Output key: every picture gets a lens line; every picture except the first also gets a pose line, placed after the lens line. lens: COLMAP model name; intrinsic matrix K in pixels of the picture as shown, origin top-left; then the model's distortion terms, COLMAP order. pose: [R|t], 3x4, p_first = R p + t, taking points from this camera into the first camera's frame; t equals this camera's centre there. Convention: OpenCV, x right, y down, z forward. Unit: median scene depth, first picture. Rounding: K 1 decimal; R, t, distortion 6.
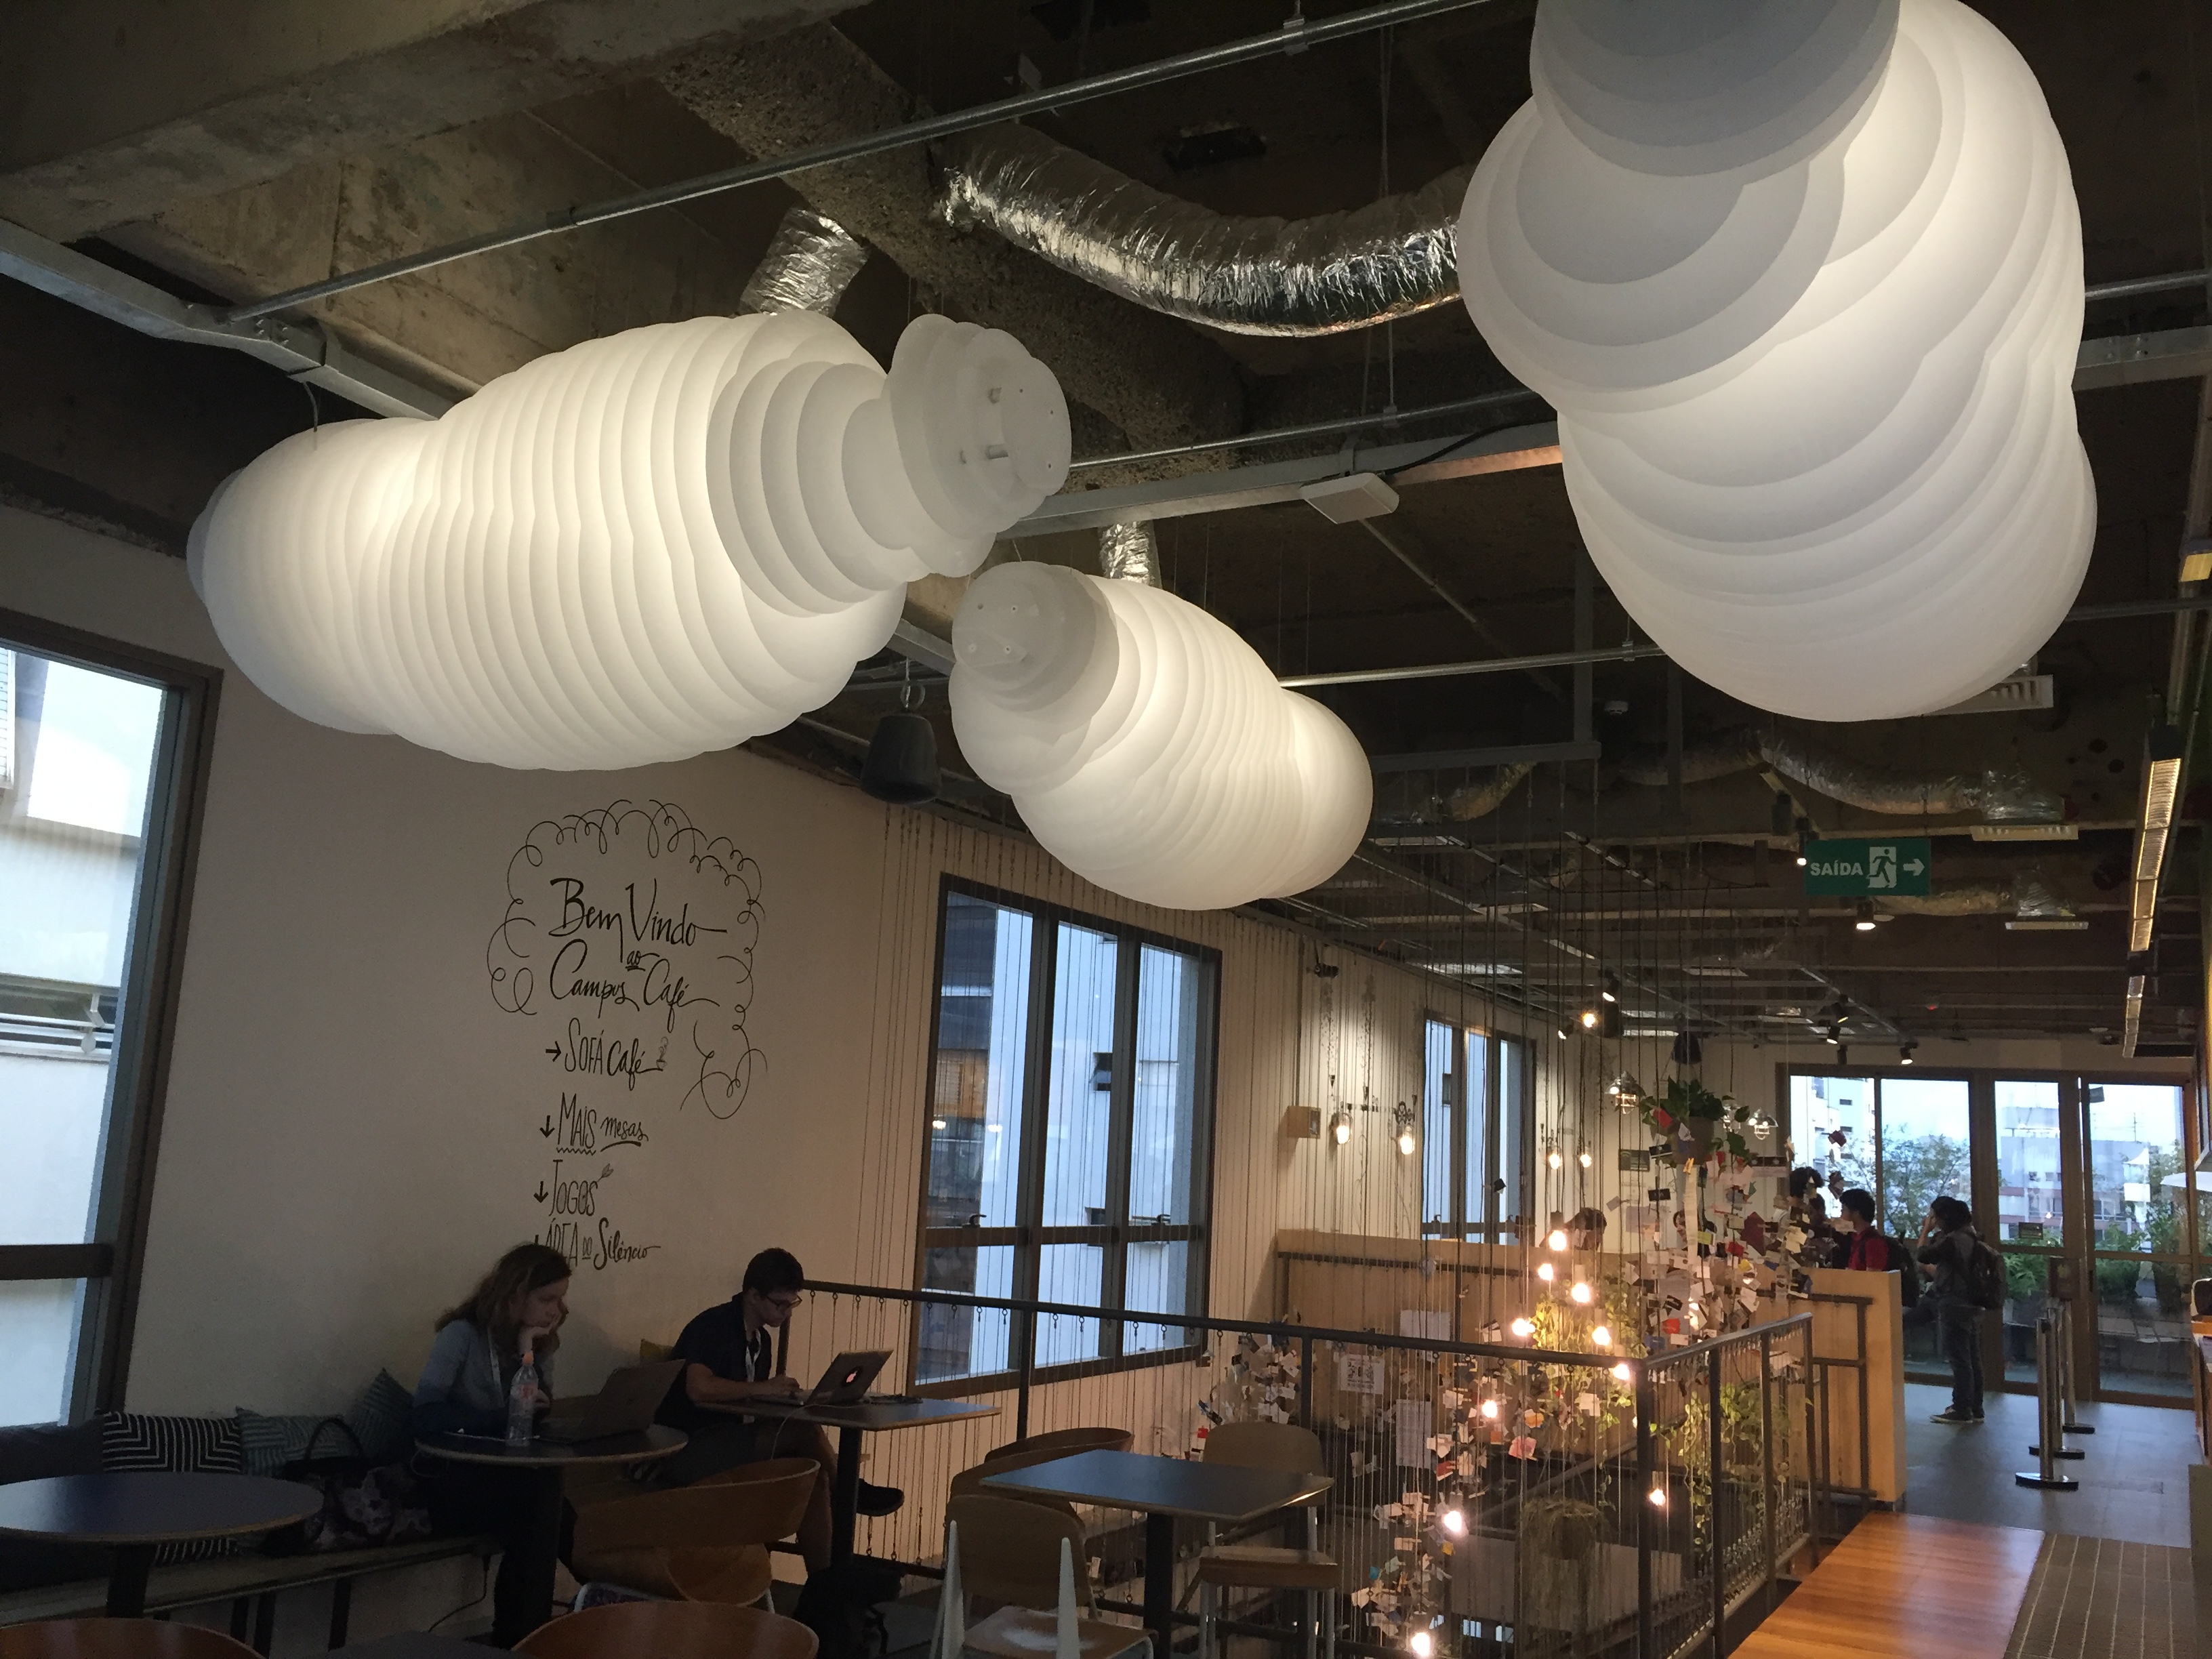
lens RADIAL K [[1875.9, 0, 1105.8], [0, 1875.9, 833.0], [0, 0, 1]] dist [-0.005055, -0.001051]
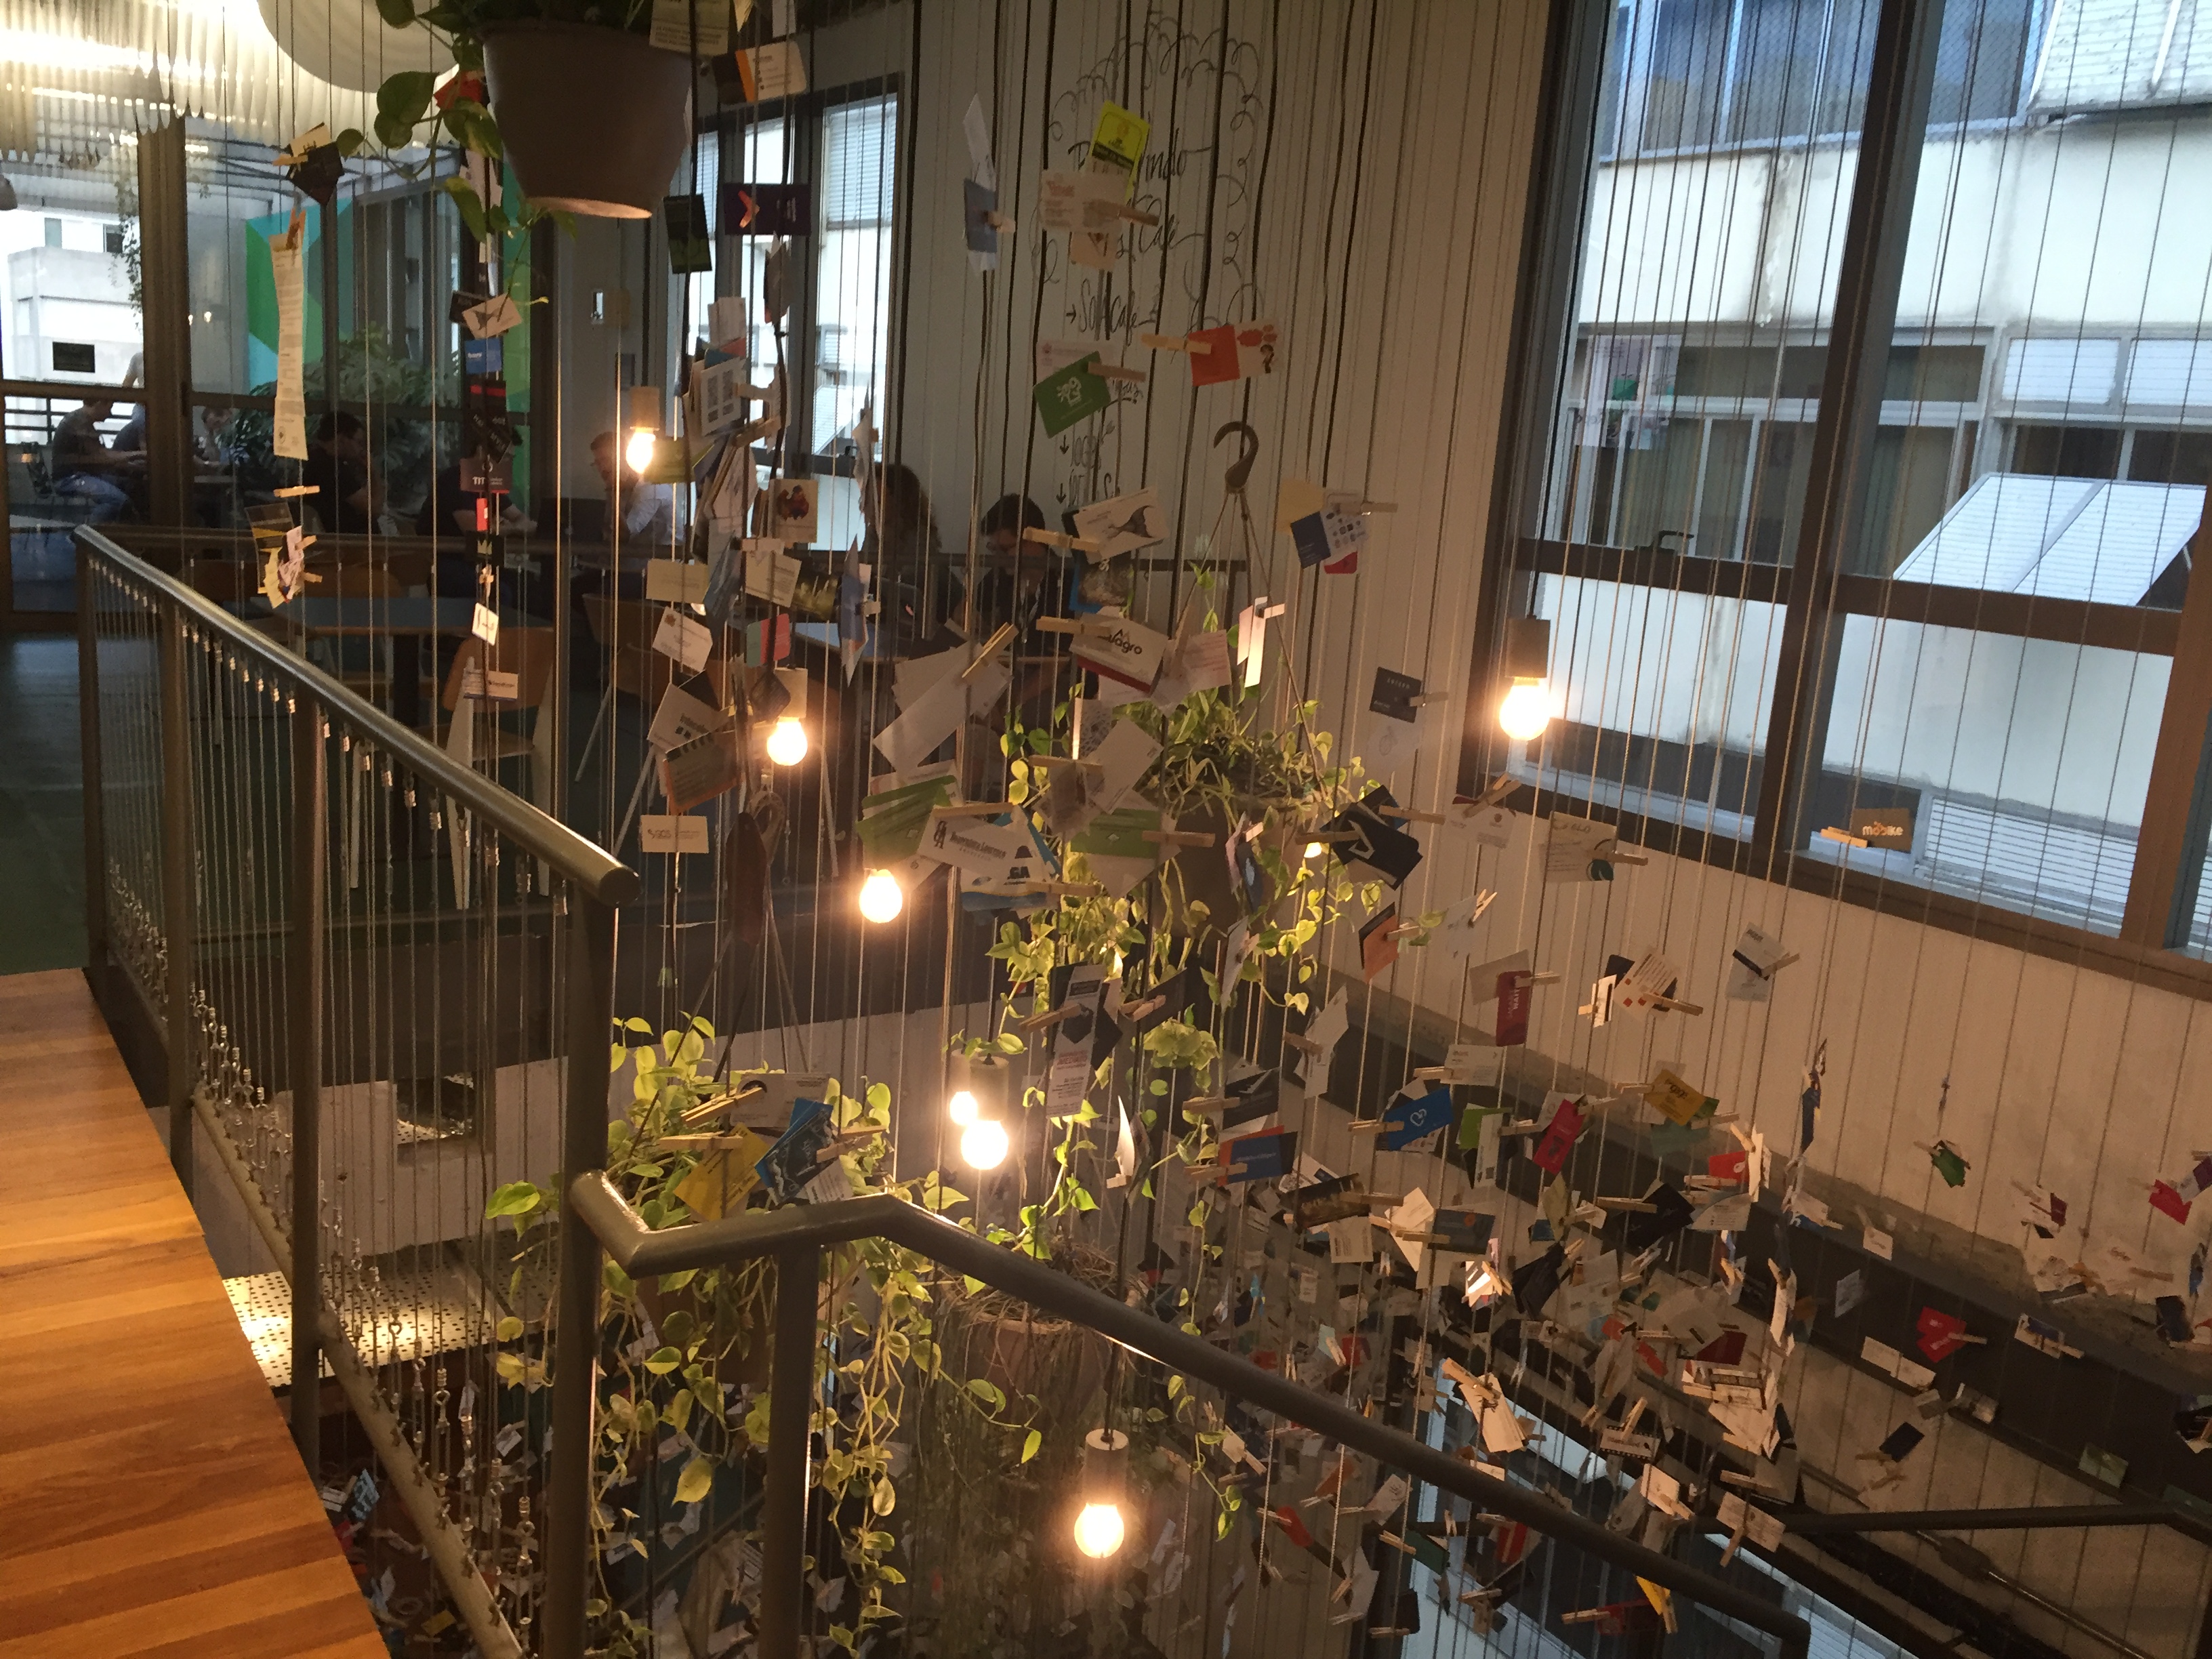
lens RADIAL K [[1875.9, 0, 1101.1], [0, 1875.9, 828.5], [0, 0, 1]] dist [-0.005055, -0.001051]
pose [[-0.471376, 0.119316, -0.873824, 0.647364], [0.077429, 0.992579, 0.093764, 0.297178], [0.878527, -0.023461, -0.477116, 1.459403]]
